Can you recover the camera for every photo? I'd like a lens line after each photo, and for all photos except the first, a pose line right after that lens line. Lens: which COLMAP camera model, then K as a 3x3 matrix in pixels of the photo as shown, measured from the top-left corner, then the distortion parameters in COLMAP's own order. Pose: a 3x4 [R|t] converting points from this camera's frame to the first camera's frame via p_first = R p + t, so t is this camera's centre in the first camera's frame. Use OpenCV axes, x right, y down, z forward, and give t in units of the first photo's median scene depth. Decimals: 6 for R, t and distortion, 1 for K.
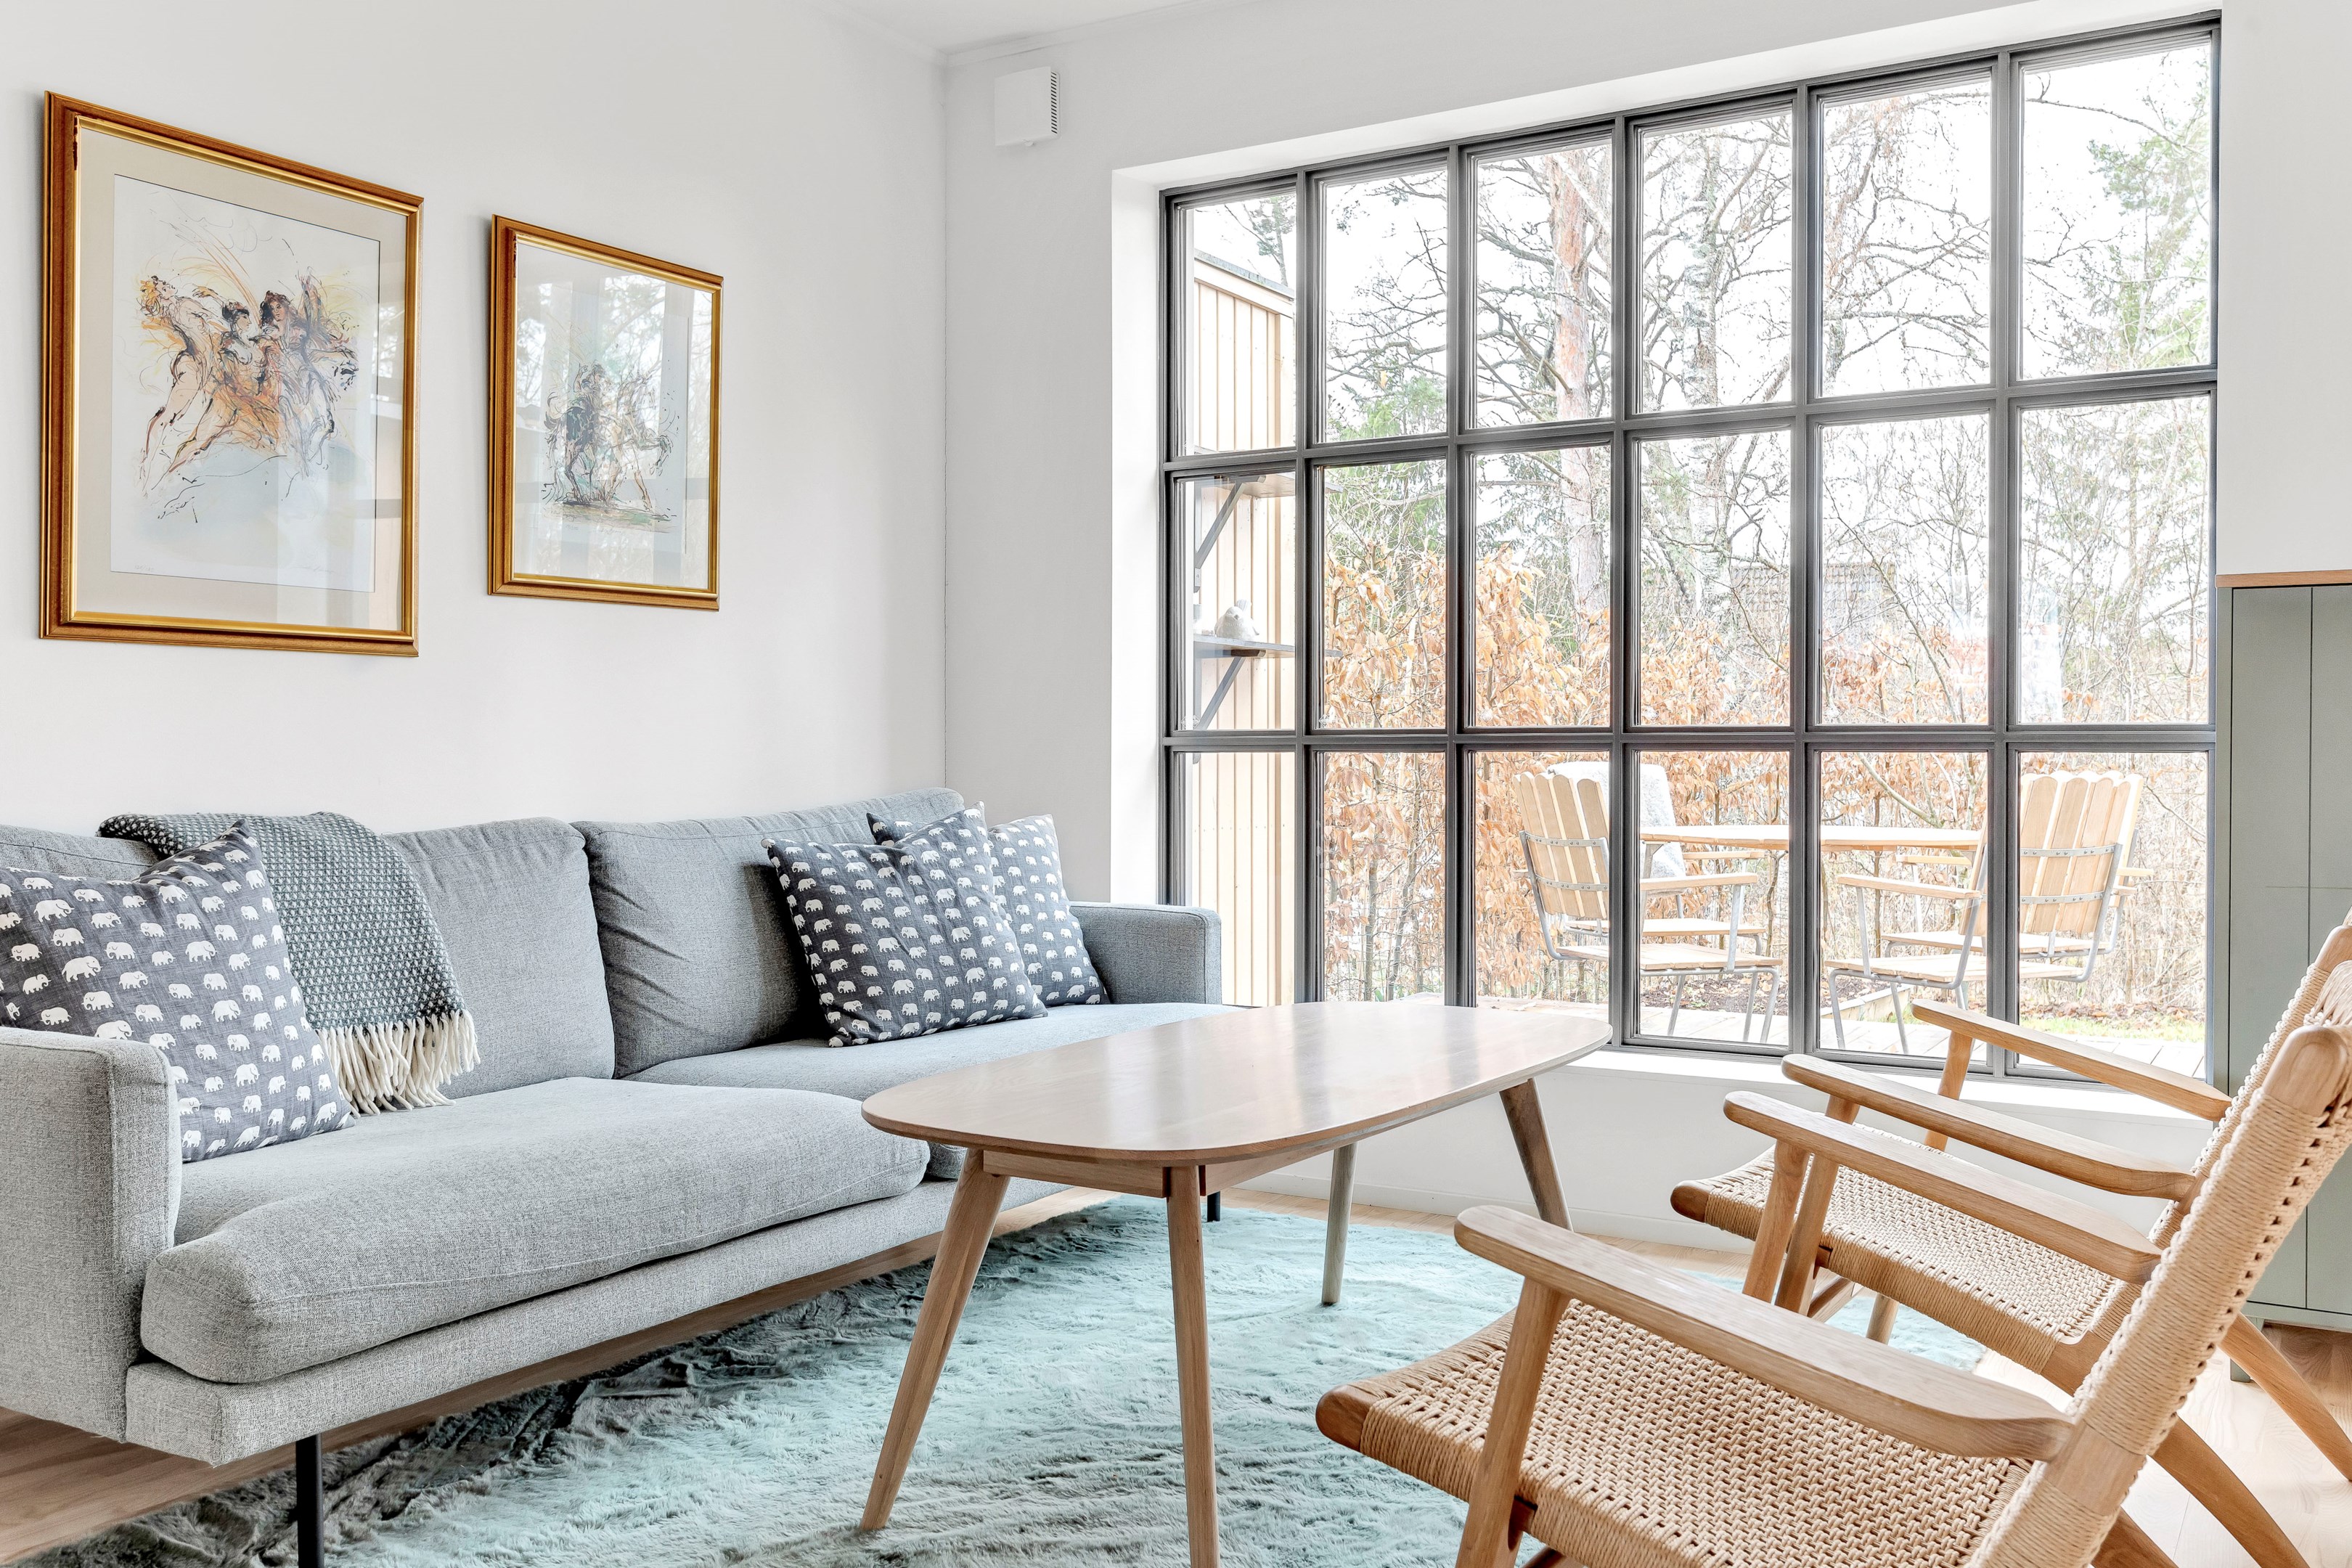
lens RADIAL K [[1922.5, 0, 1203.6], [0, 1922.5, 760.7], [0, 0, 1]] dist [-0.006124, -0.002798]
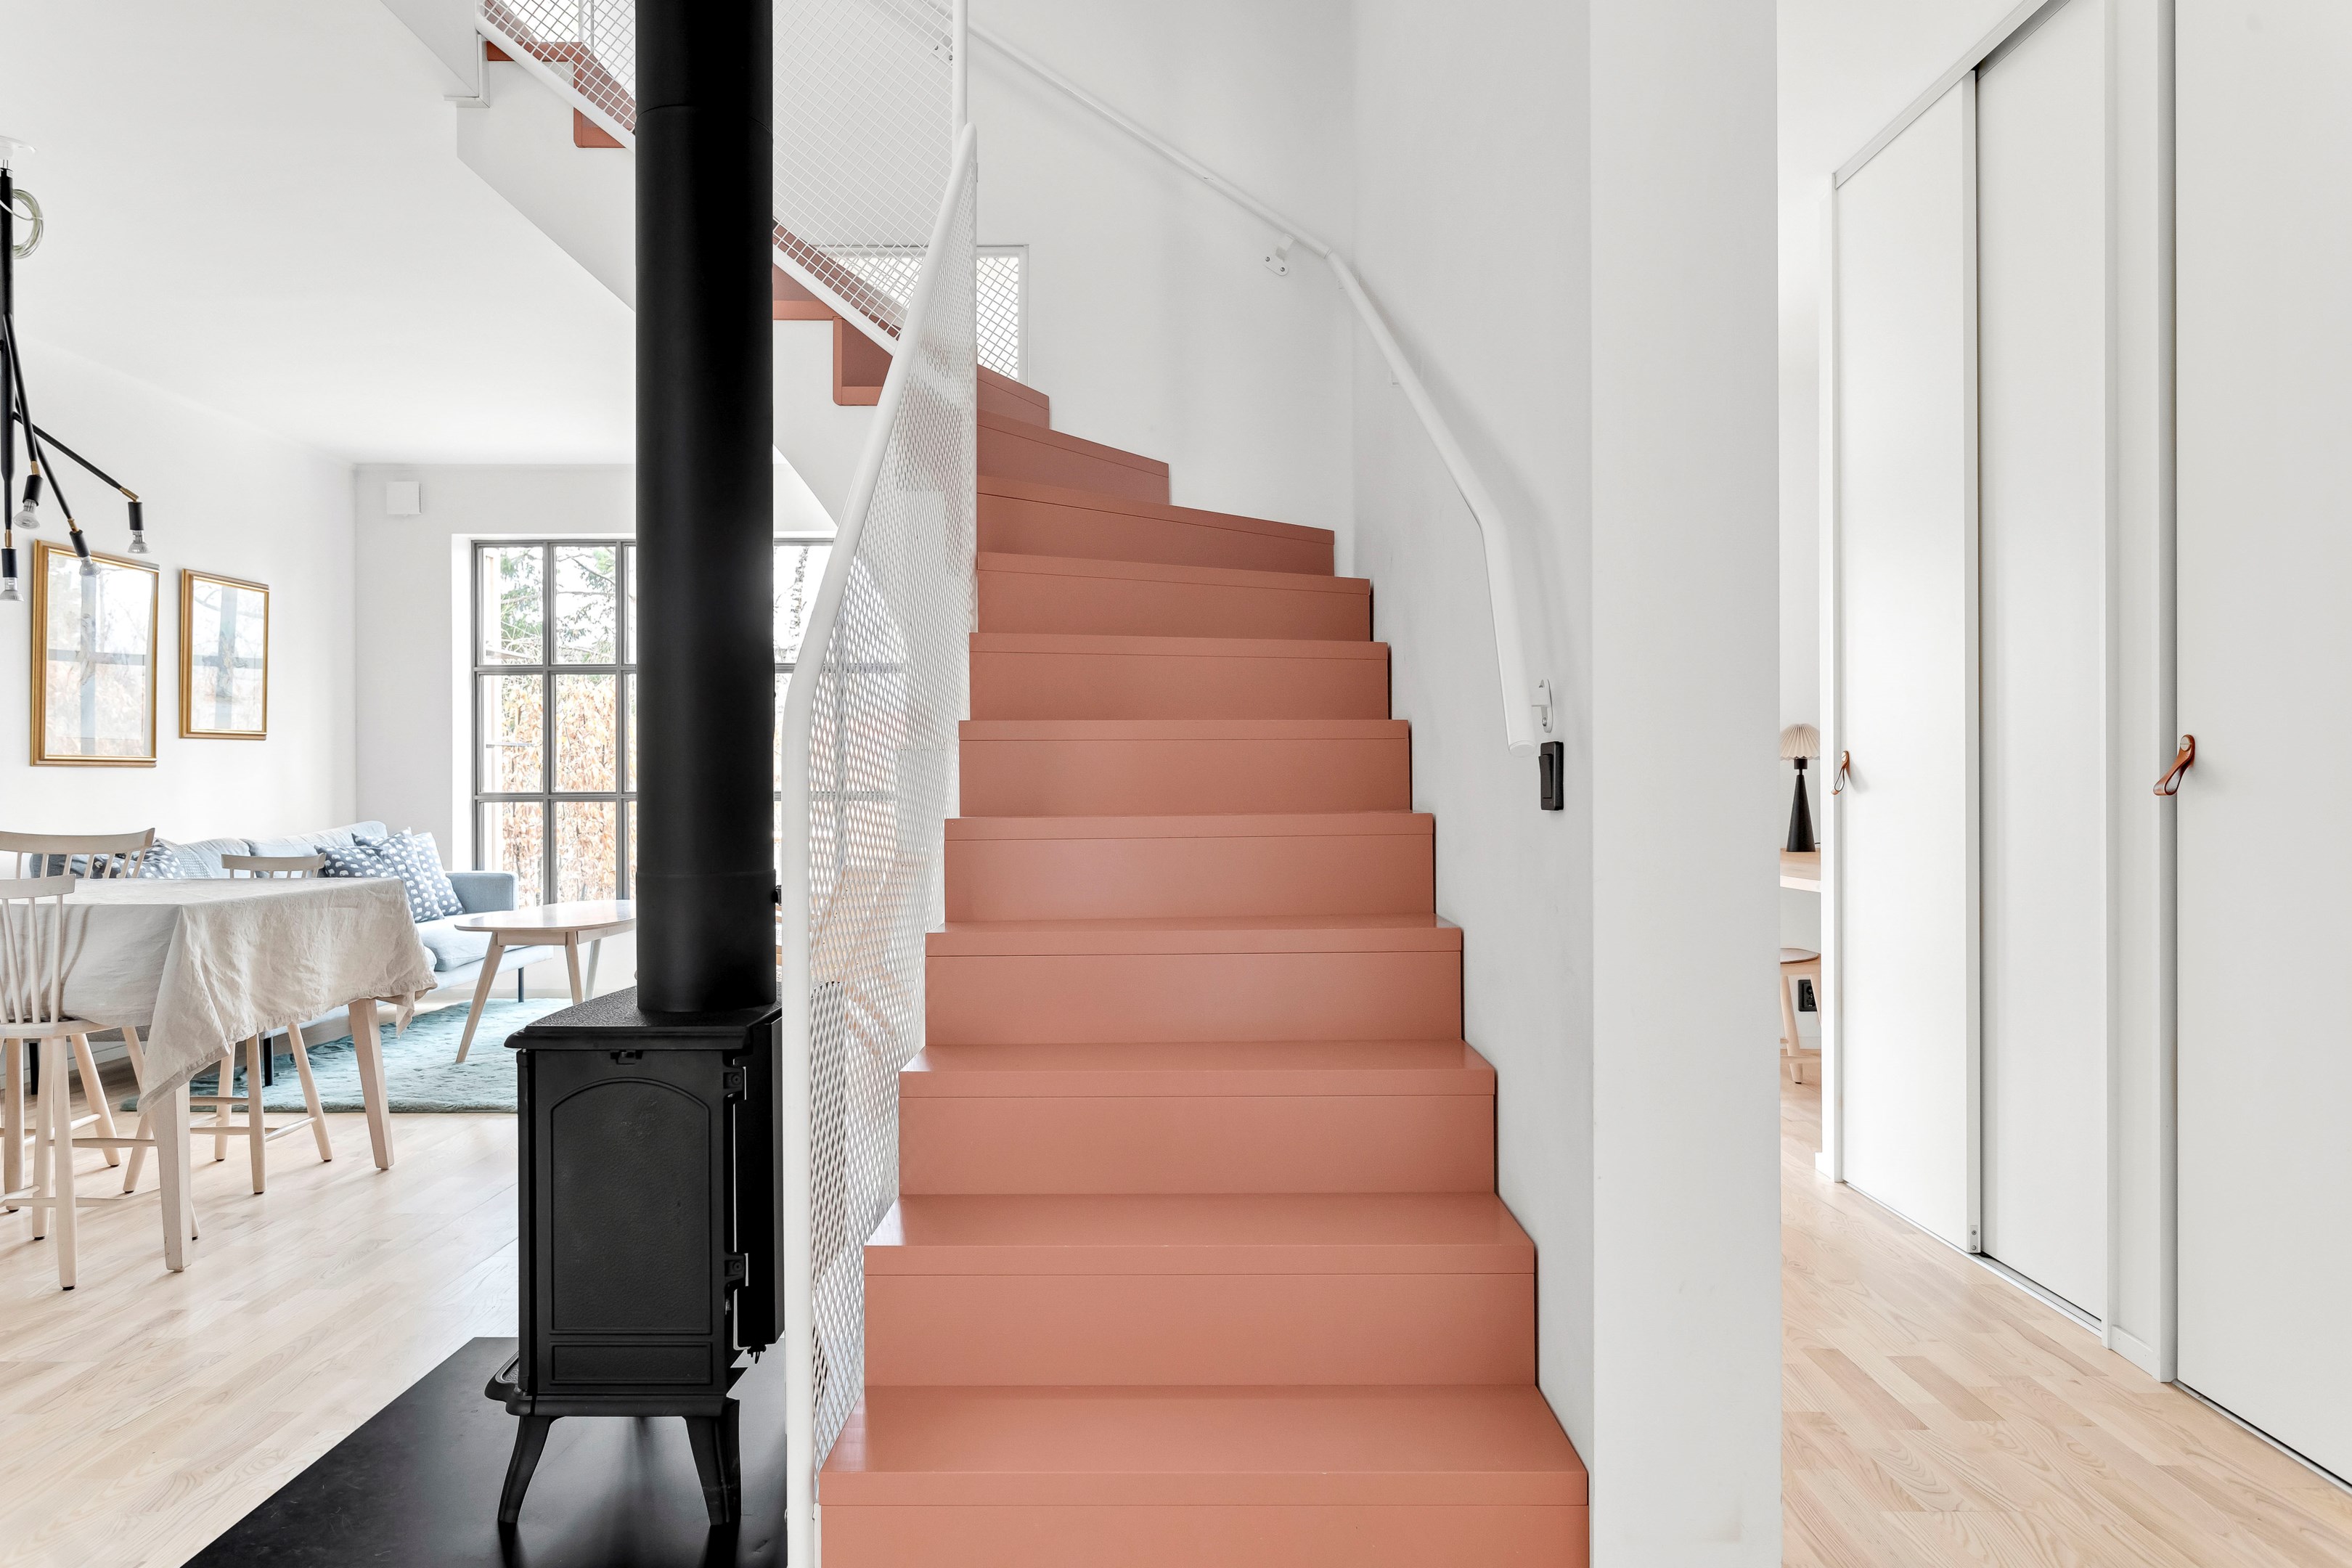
lens RADIAL K [[1583.8, 0, 1191.8], [0, 1583.8, 785.2], [0, 0, 1]] dist [-0.008417, 0.006134]
pose [[0.856802, -0.005506, 0.515616, -0.303752], [0.005360, 0.999984, 0.001773, -0.028250], [-0.515617, 0.001245, 0.856818, -1.142831]]
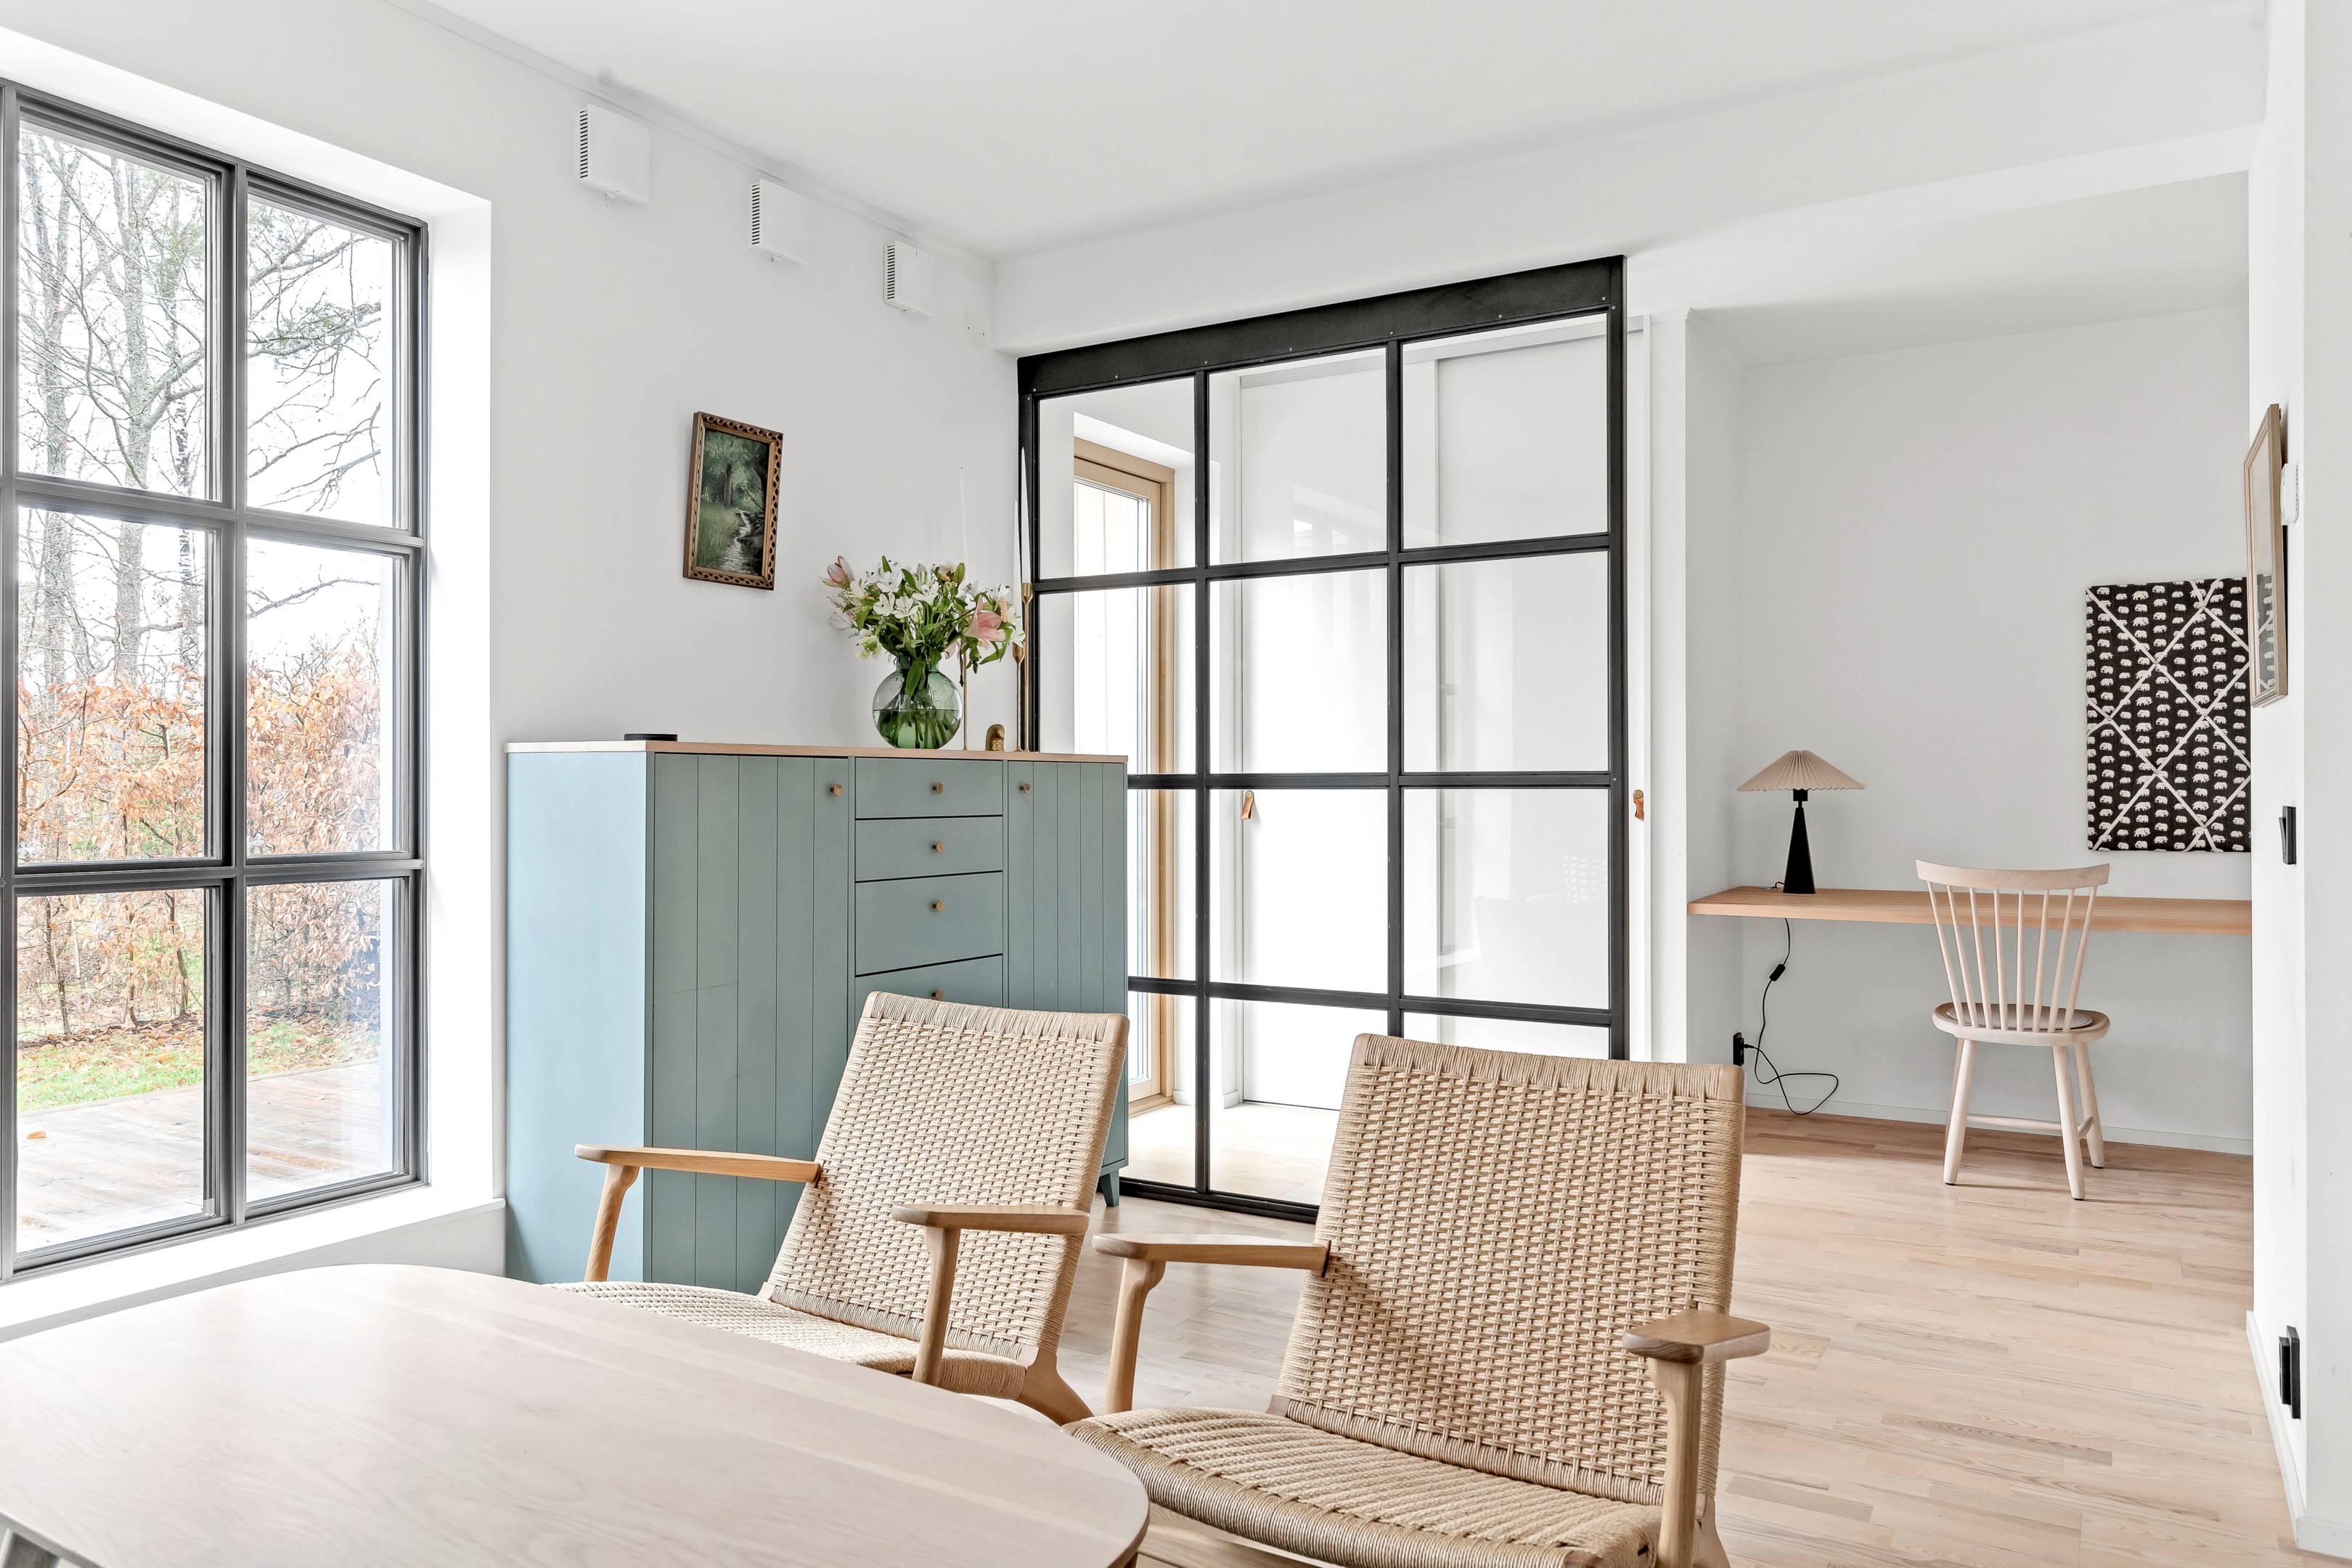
lens RADIAL K [[1583.8, 0, 1181.1], [0, 1583.8, 778.0], [0, 0, 1]] dist [-0.008417, 0.006134]
pose [[0.002996, 0.011055, 0.999934, -0.378816], [0.006231, 0.999919, -0.011073, -0.047393], [-0.999976, 0.006264, 0.002927, 0.515665]]
